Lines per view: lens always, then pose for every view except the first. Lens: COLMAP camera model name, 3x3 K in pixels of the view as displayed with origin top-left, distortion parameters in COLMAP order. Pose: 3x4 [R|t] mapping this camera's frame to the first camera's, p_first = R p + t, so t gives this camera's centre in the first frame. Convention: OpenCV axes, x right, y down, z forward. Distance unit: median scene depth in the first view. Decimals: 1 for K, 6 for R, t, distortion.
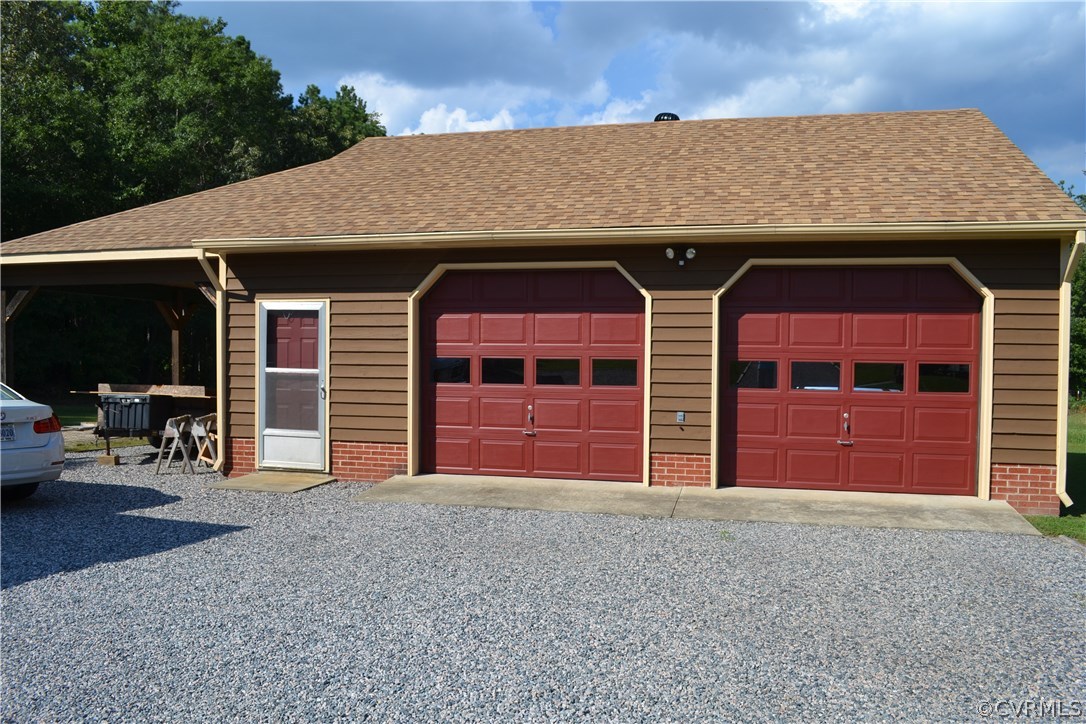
lens RADIAL K [[876.5, 0, 546.7], [0, 876.5, 372.9], [0, 0, 1]] dist [-0.081925, 0.006672]
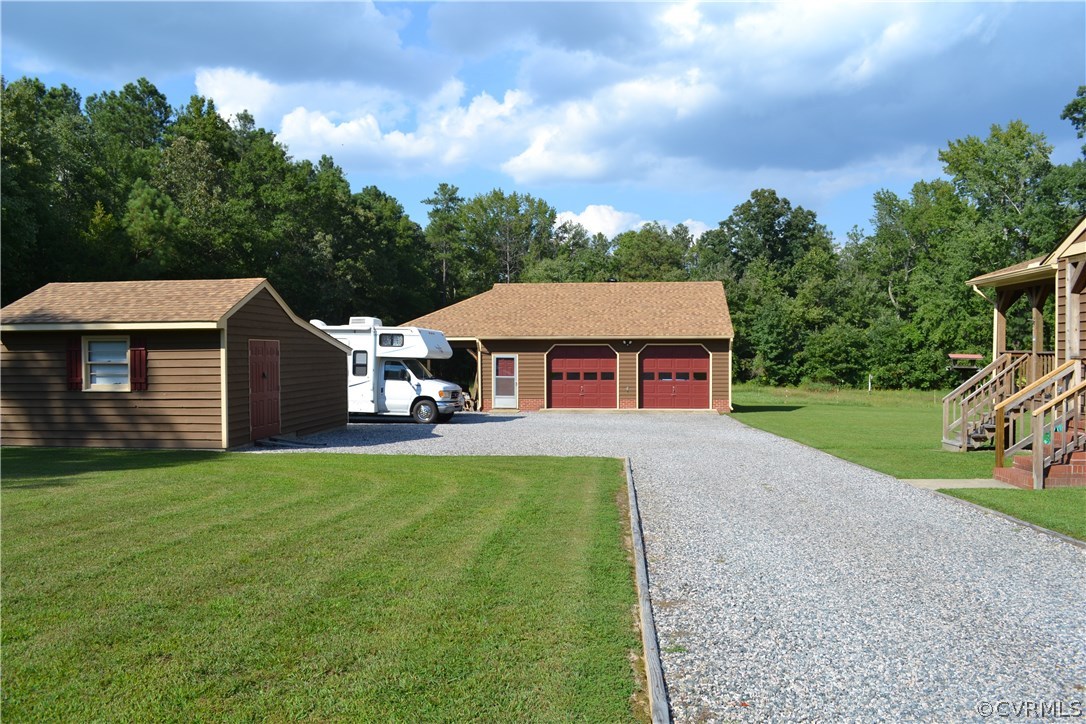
lens RADIAL K [[876.5, 0, 546.7], [0, 876.5, 372.9], [0, 0, 1]] dist [-0.081925, 0.006672]
pose [[0.989130, -0.014138, 0.146360, -0.634686], [0.013872, 0.999900, 0.002836, -0.024781], [-0.146385, -0.000775, 0.989227, -2.261248]]
